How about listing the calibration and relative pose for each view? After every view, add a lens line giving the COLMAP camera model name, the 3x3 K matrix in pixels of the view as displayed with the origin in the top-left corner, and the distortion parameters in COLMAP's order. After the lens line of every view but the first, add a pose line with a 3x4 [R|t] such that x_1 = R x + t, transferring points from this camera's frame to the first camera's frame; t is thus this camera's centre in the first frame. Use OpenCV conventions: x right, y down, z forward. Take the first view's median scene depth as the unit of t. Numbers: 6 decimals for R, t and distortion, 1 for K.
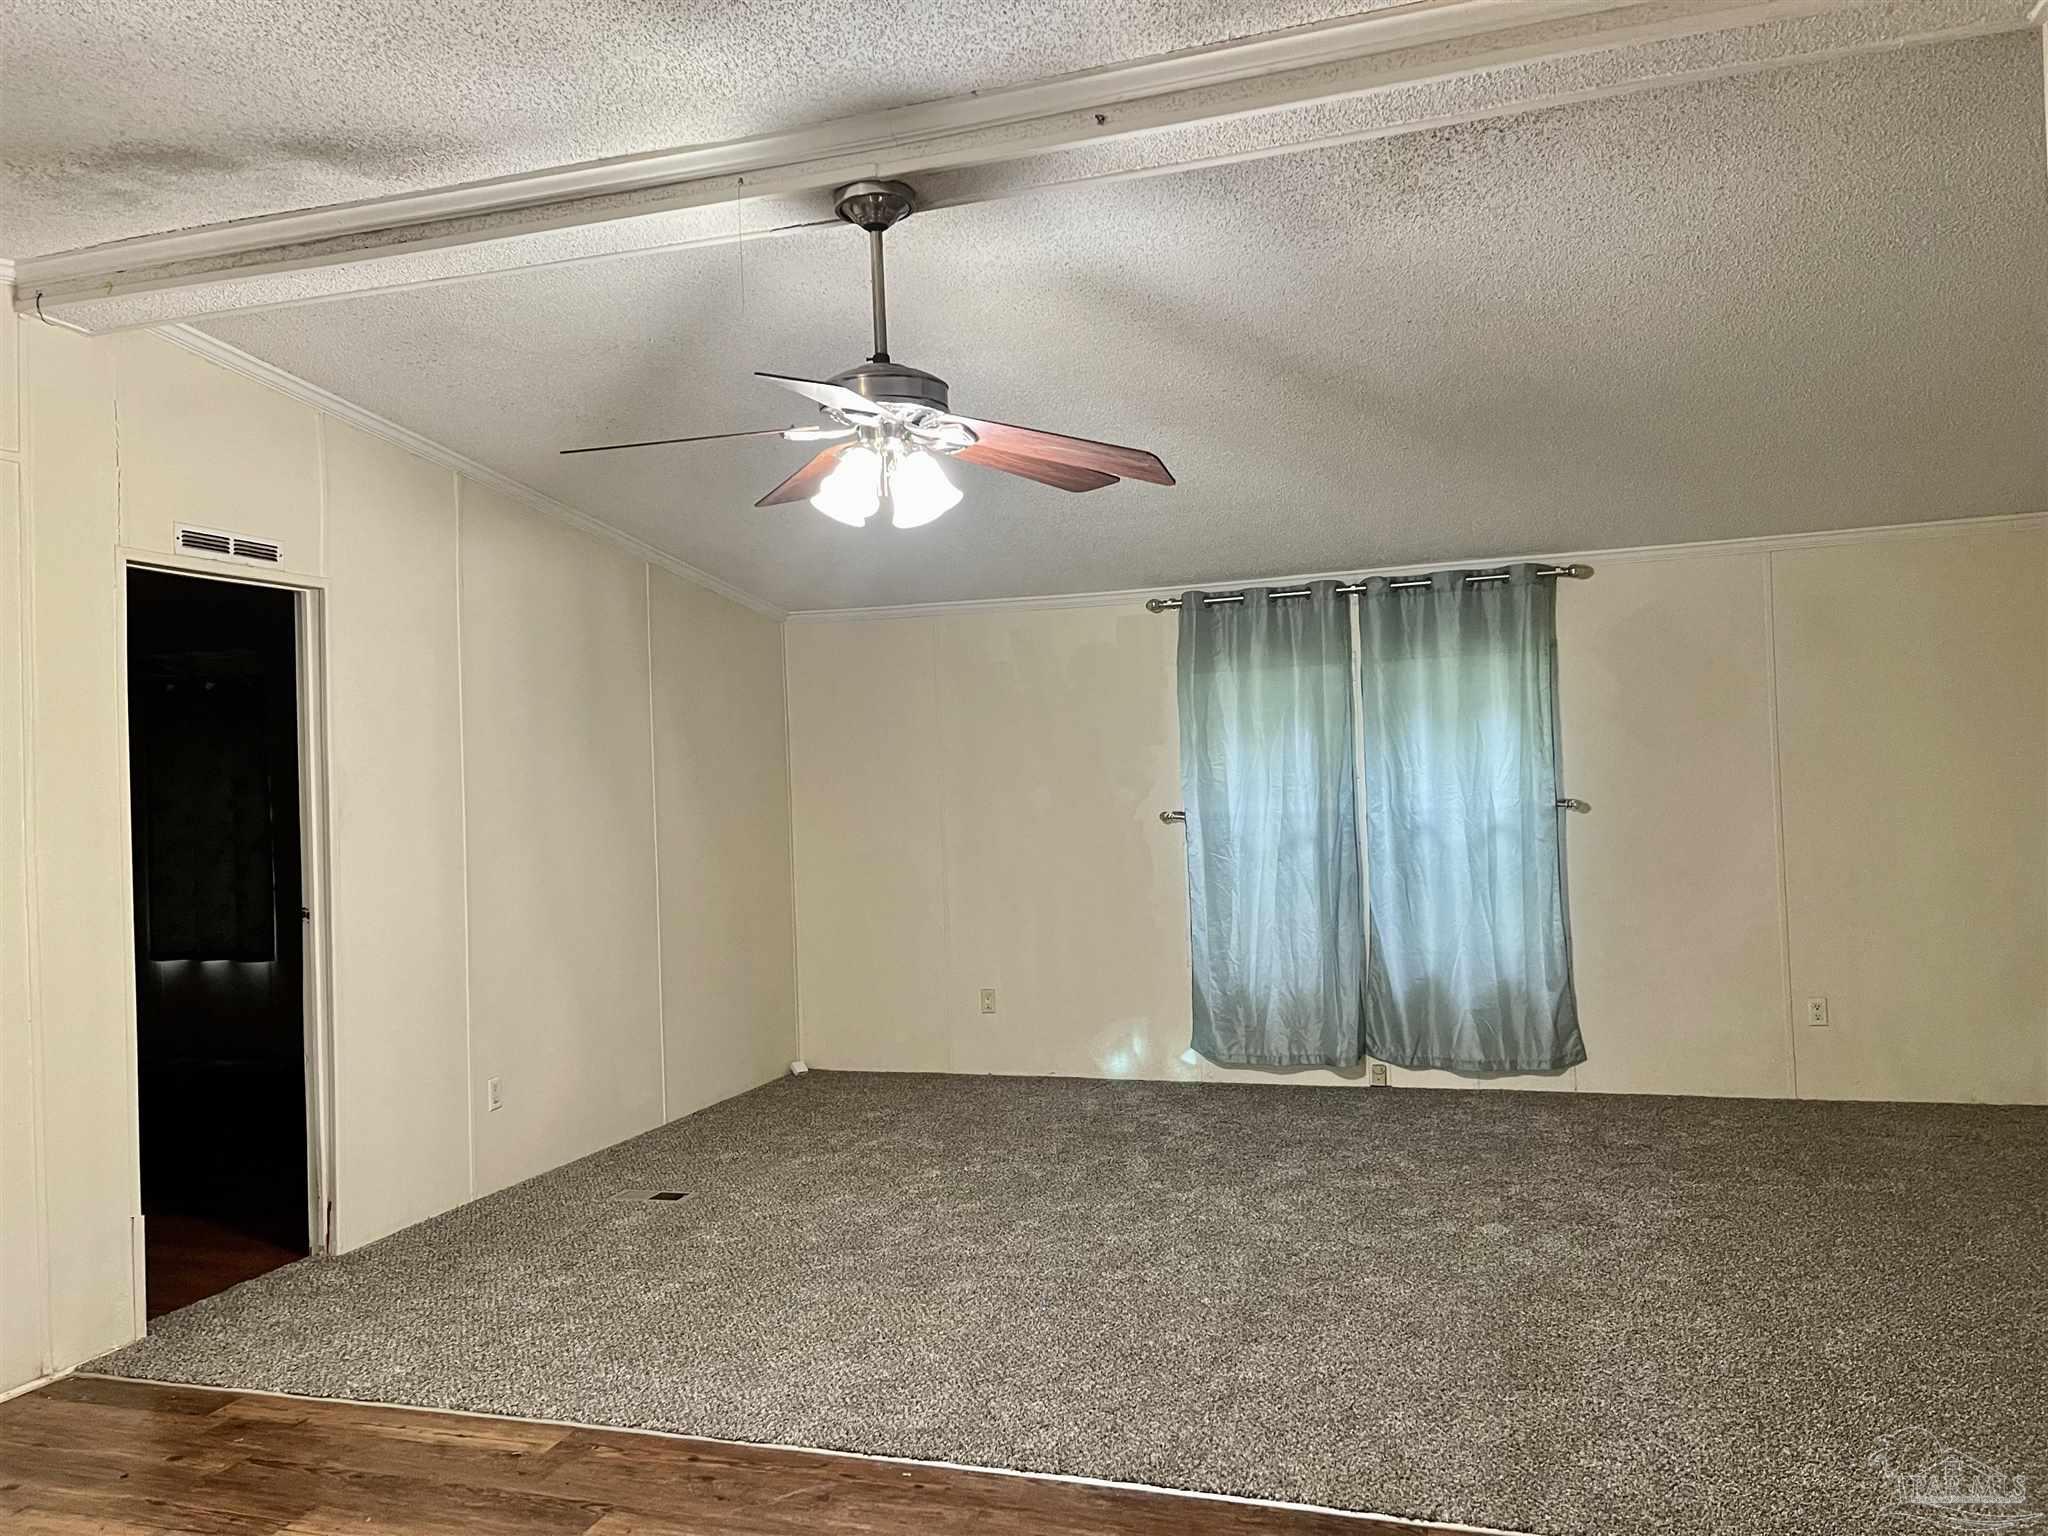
lens RADIAL K [[1583.9, 0, 1011.5], [0, 1583.9, 773.7], [0, 0, 1]] dist [0.033102, -0.007116]
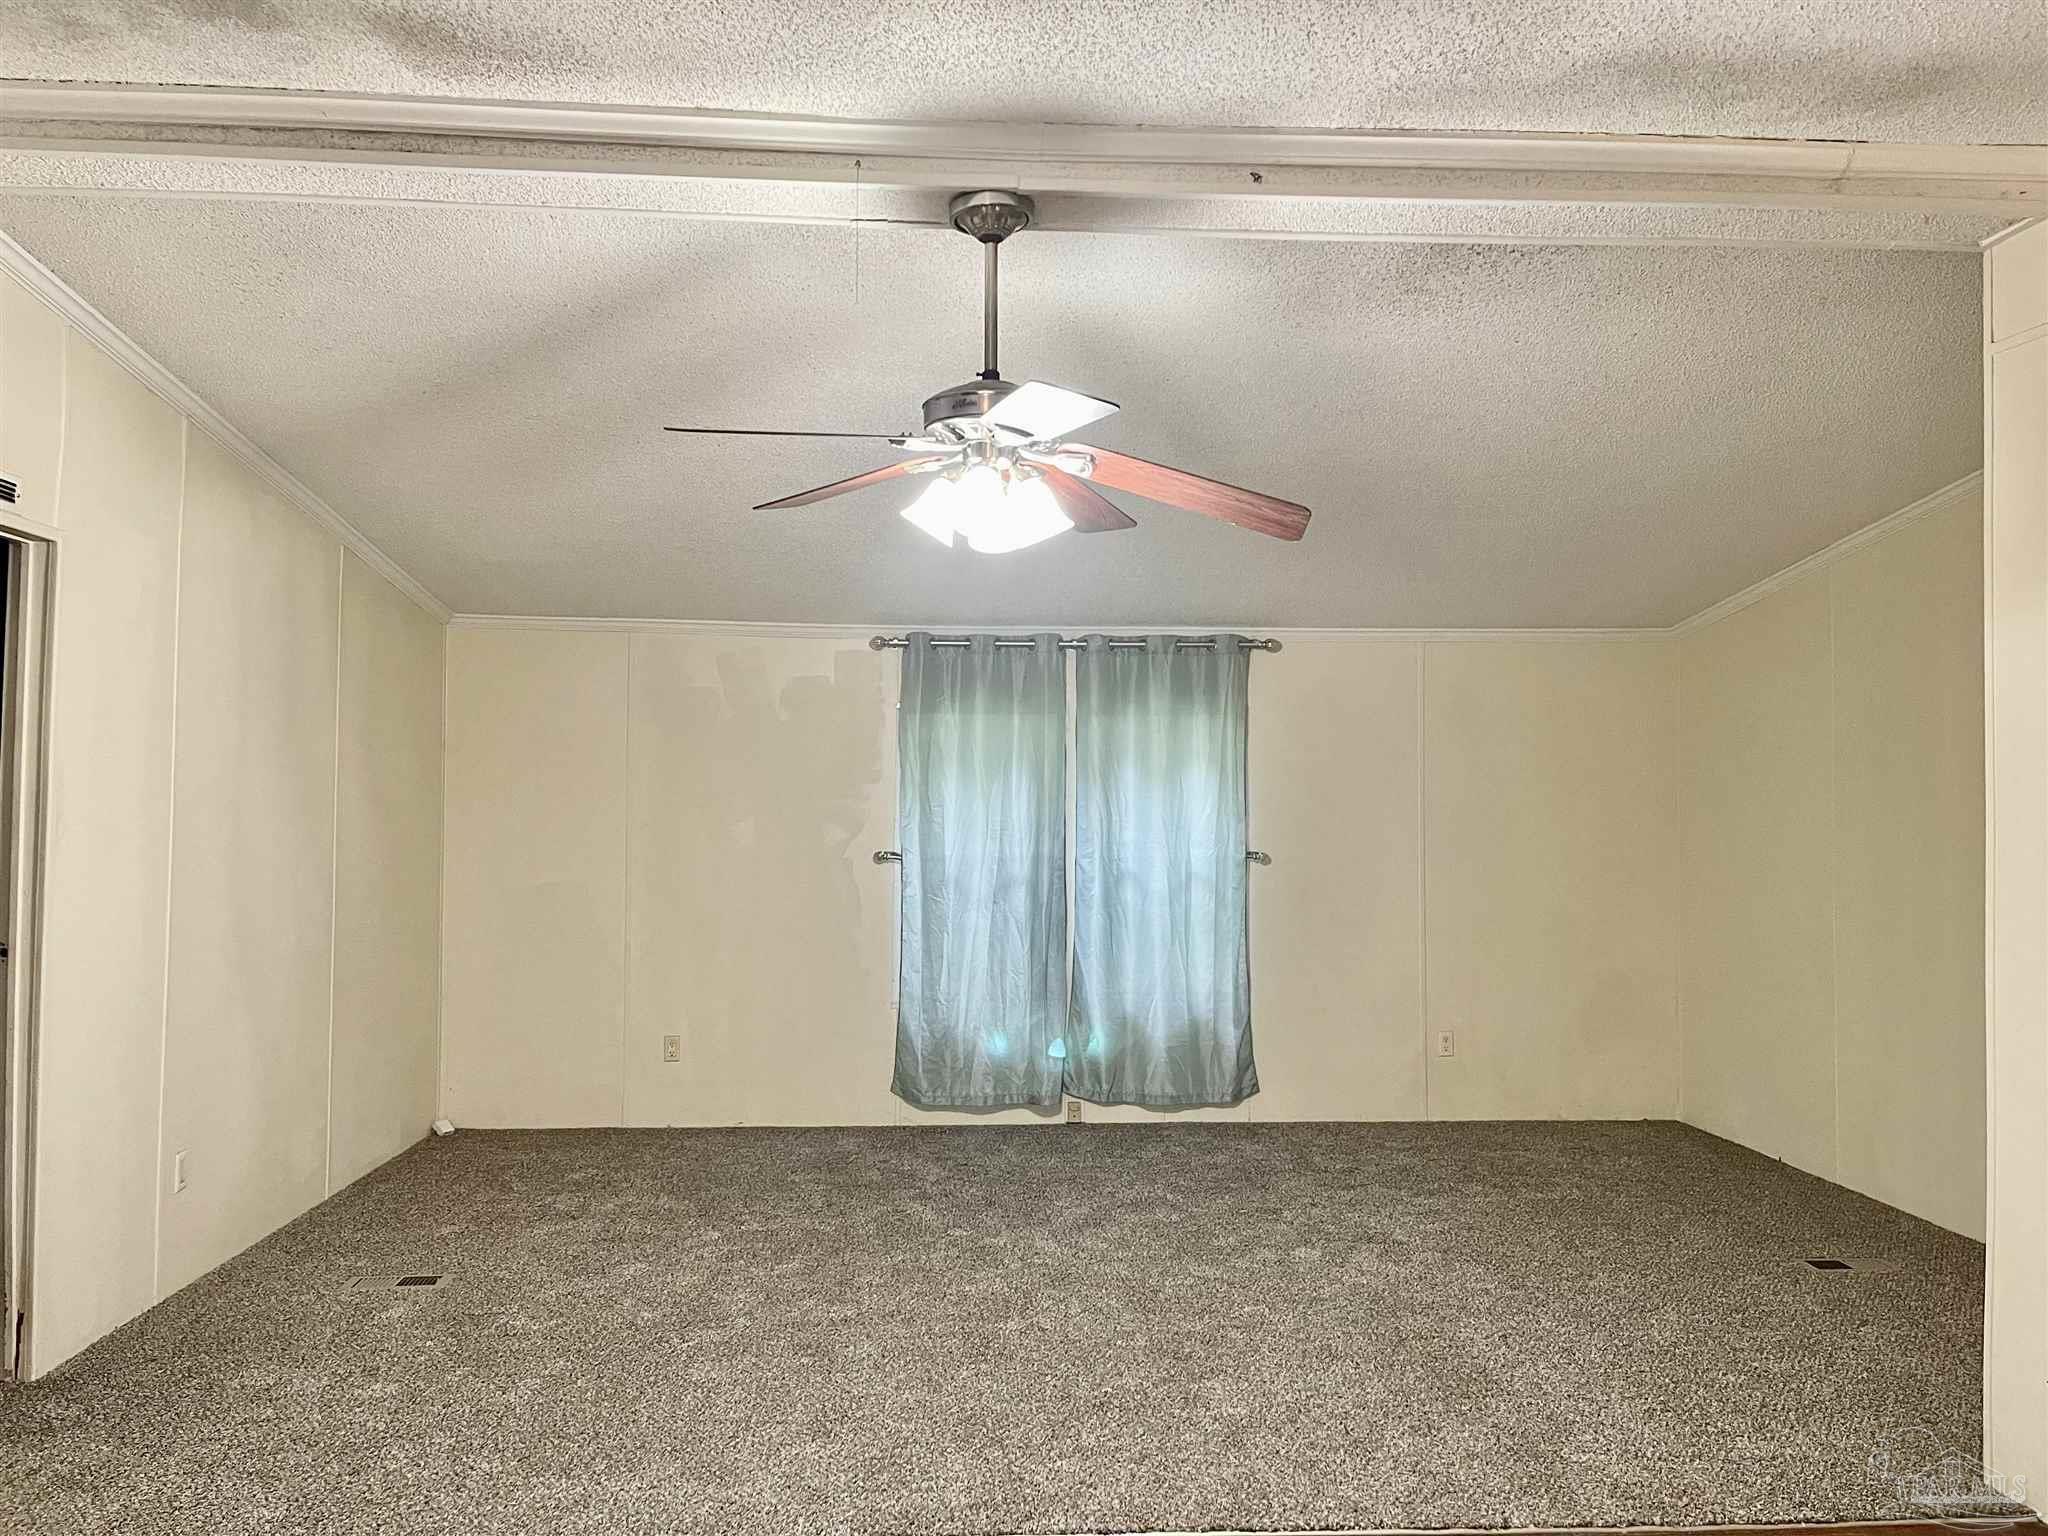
lens RADIAL K [[1575.7, 0, 1024.0], [0, 1575.7, 768.0], [0, 0, 1]] dist [0.072479, -0.094354]
pose [[0.922902, 0.052020, 0.381504, -0.211322], [-0.040668, 0.998459, -0.037765, 0.005781], [-0.382880, 0.019338, 0.923596, 0.056740]]
